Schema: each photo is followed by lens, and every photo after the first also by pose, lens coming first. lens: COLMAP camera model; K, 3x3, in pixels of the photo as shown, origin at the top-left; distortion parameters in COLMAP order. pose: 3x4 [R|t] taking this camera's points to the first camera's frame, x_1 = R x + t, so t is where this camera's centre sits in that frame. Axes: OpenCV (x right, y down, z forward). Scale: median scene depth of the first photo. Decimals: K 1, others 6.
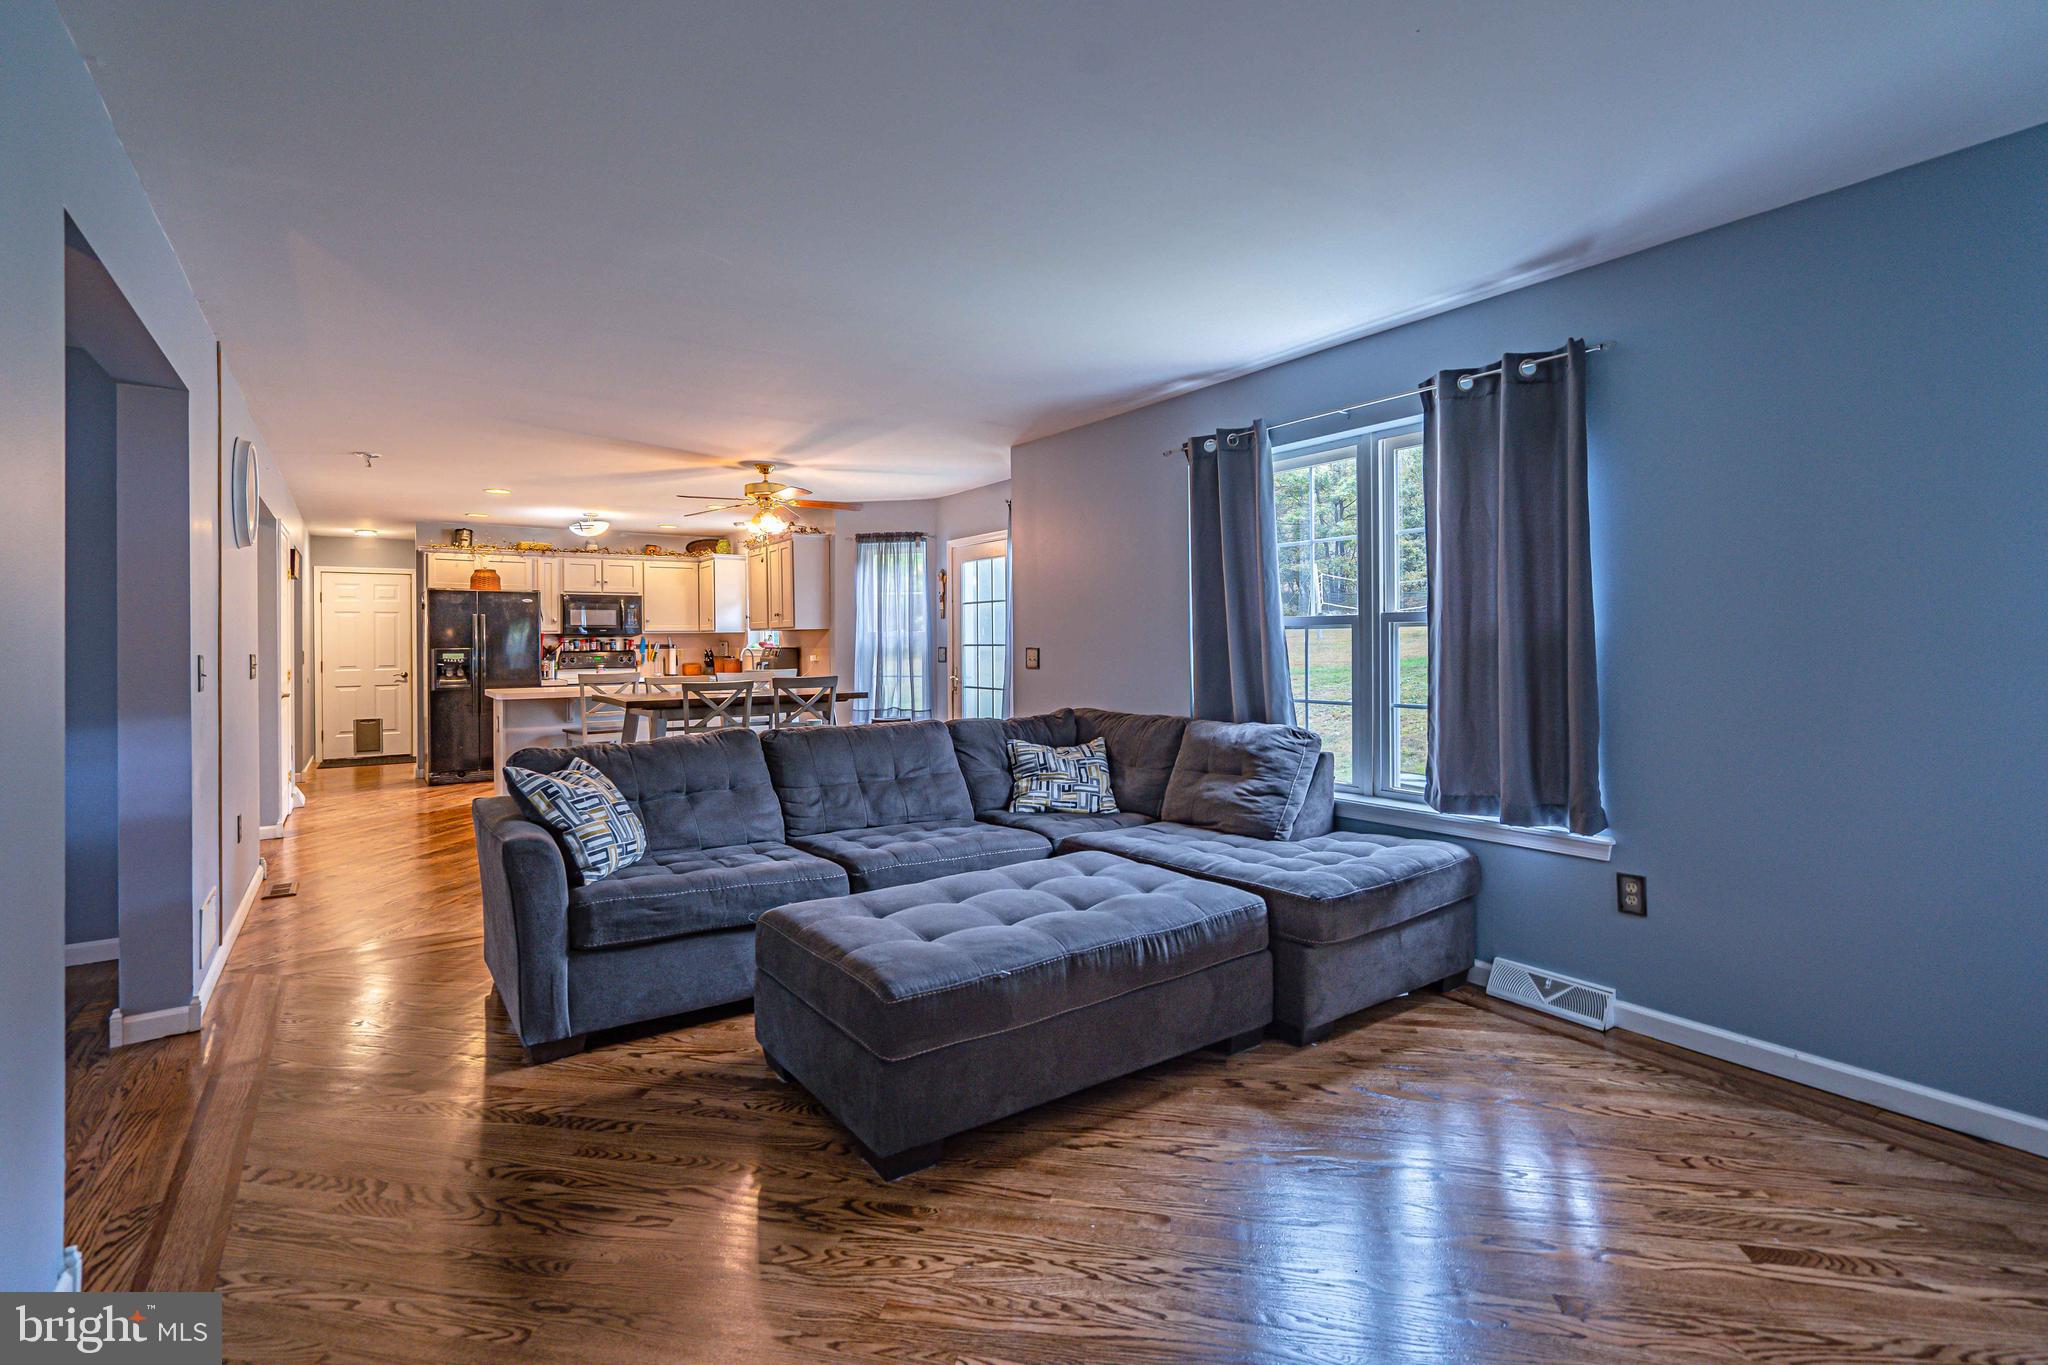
lens RADIAL K [[951.3, 0, 1018.3], [0, 951.3, 640.2], [0, 0, 1]] dist [0.000933, 0.000253]
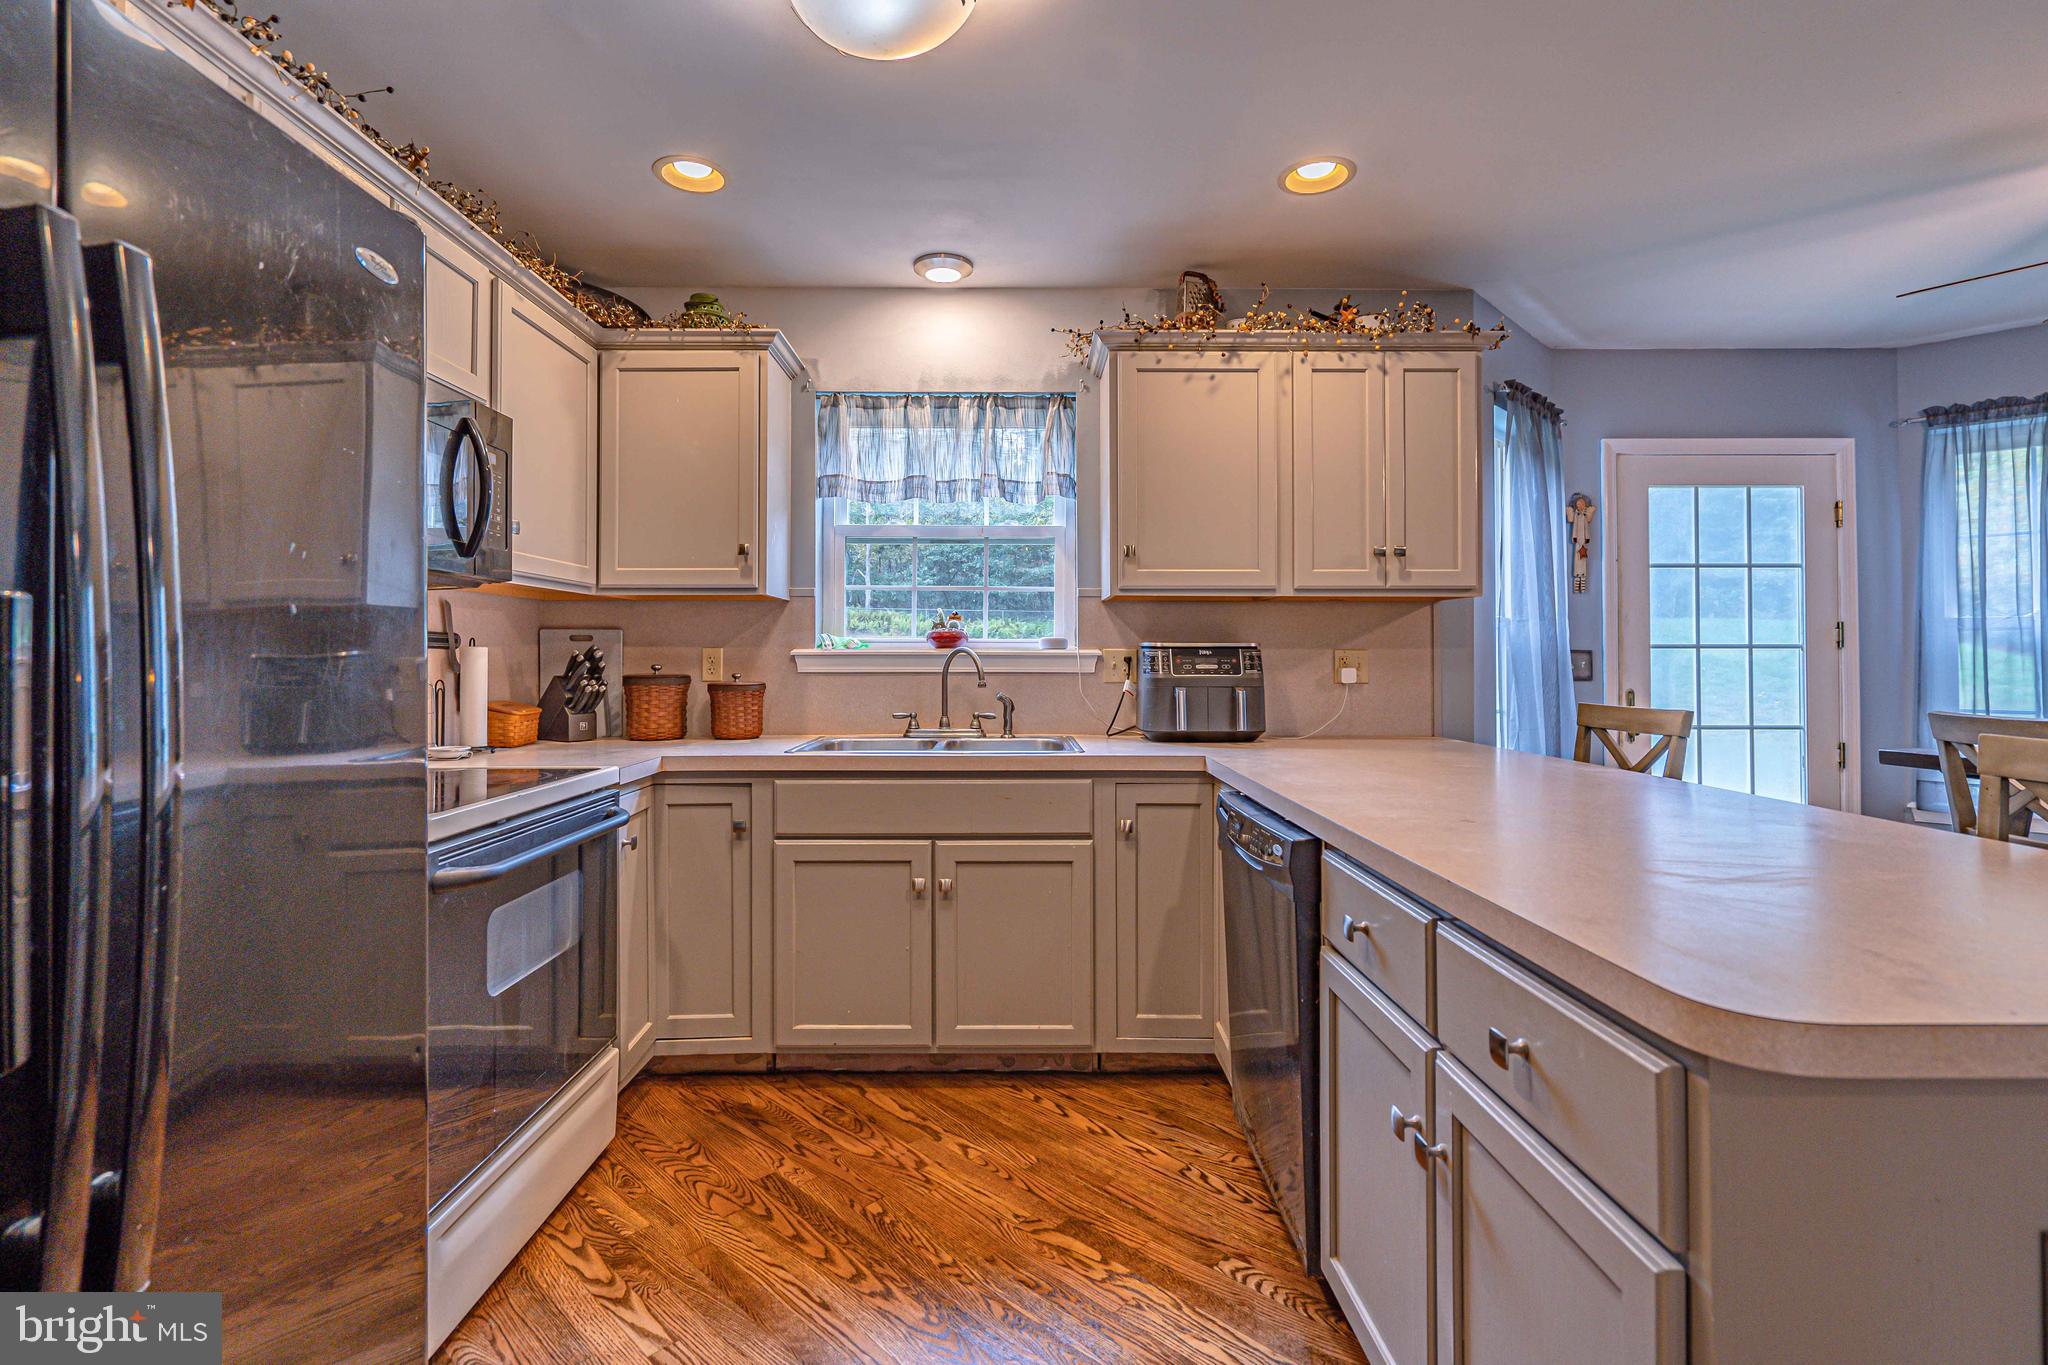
lens RADIAL K [[952.3, 0, 1005.1], [0, 952.3, 640.5], [0, 0, 1]] dist [-0.002459, 0.001341]
pose [[0.561314, 0.023616, 0.827266, -0.578455], [-0.006557, 0.999688, -0.024088, 0.014166], [-0.827577, 0.008096, 0.561293, 0.853924]]
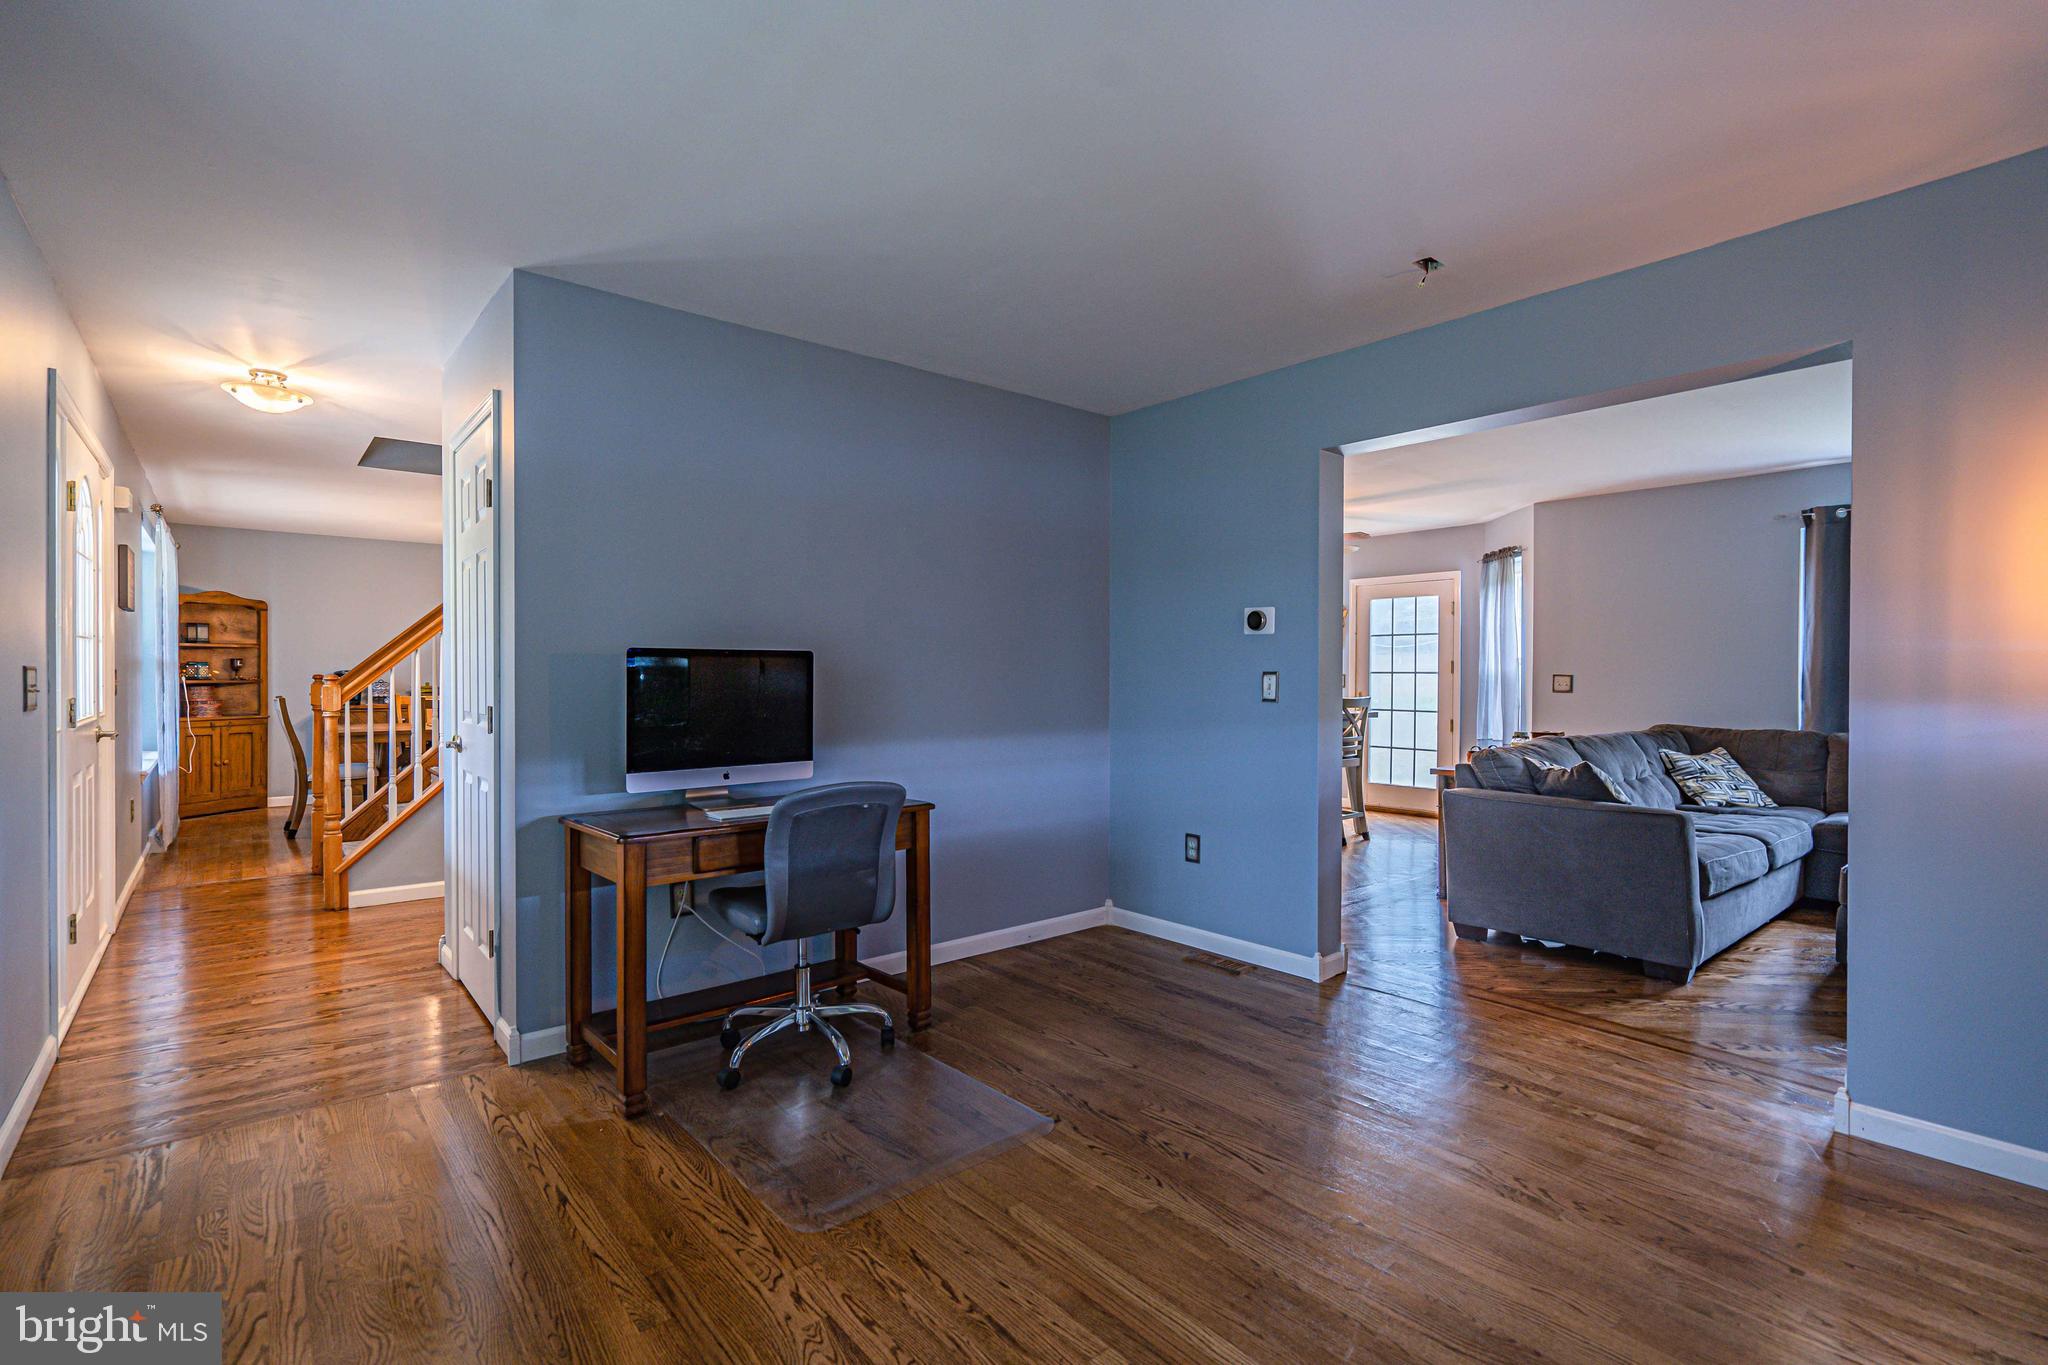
lens RADIAL K [[940.0, 0, 1019.9], [0, 940.0, 677.0], [0, 0, 1]] dist [-0.000392, 0.000292]
pose [[0.995523, 0.010953, 0.093880, -0.495869], [-0.011693, 0.999905, 0.007337, 0.006497], [-0.093791, -0.008402, 0.995556, -0.067535]]
